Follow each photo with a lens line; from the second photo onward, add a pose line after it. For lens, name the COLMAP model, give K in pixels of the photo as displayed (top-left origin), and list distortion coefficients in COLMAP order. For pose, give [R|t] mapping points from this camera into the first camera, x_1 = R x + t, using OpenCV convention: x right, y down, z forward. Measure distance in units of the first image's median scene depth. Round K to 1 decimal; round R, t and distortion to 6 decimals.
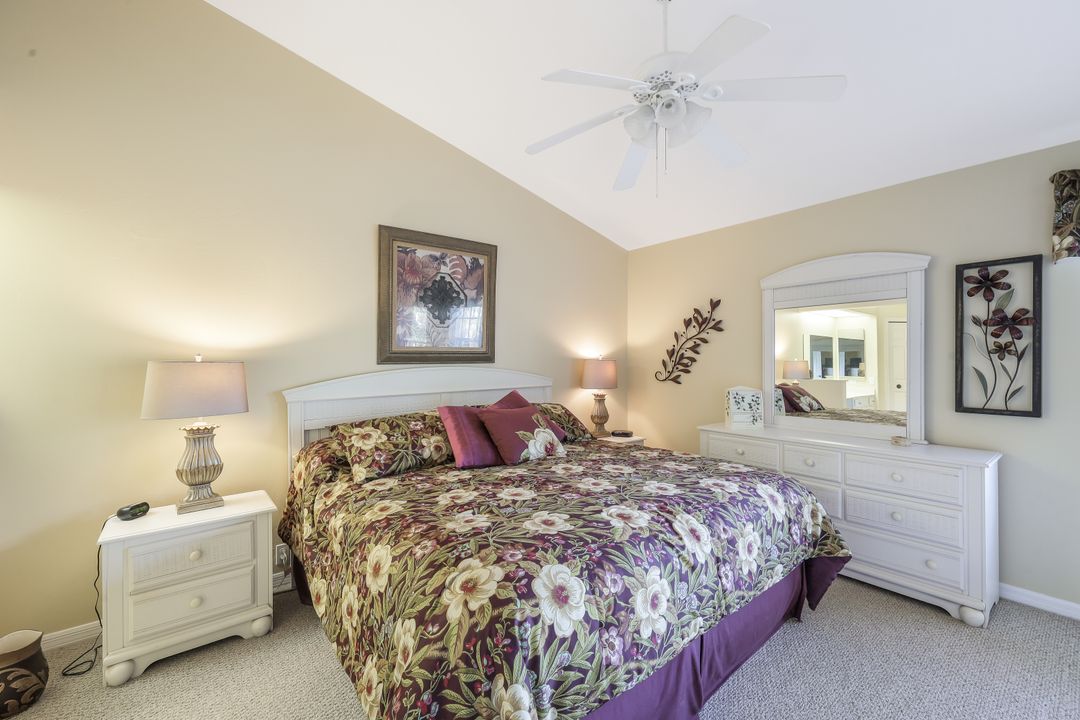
lens RADIAL K [[442.4, 0, 538.7], [0, 442.4, 360.0], [0, 0, 1]] dist [0.004256, 0.000508]
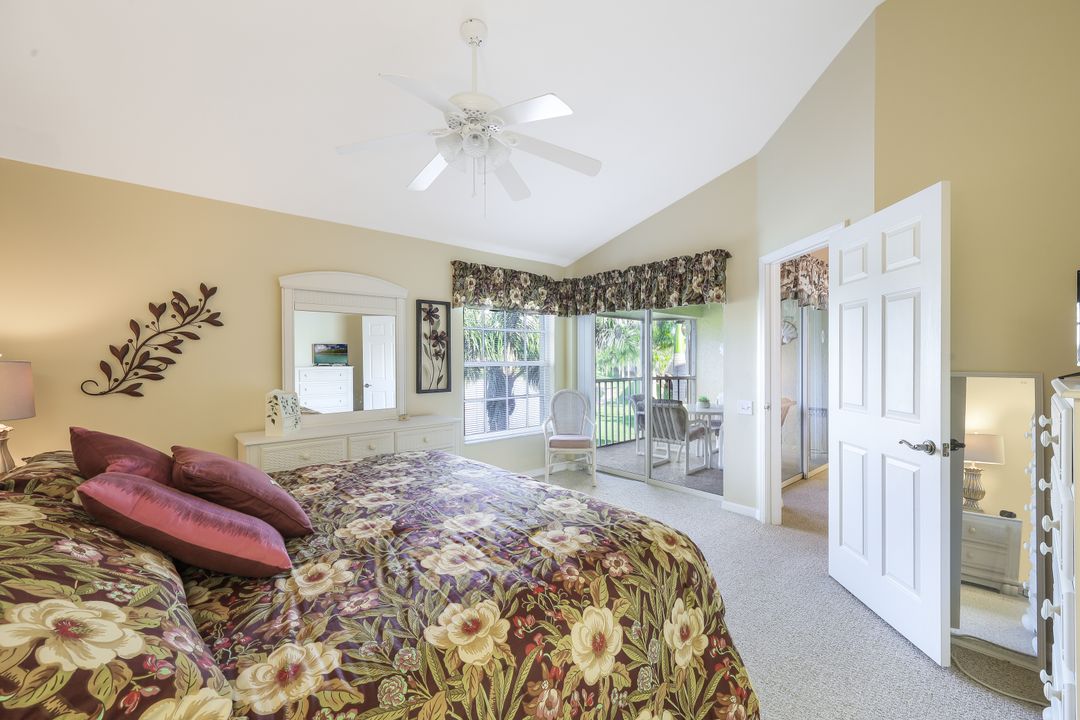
lens RADIAL K [[442.4, 0, 538.7], [0, 442.4, 360.0], [0, 0, 1]] dist [0.004256, 0.000508]
pose [[-0.054872, 0.001474, 0.998492, -0.495384], [0.006279, 0.999980, -0.001131, 0.002565], [-0.998474, 0.006208, -0.054880, 0.516412]]
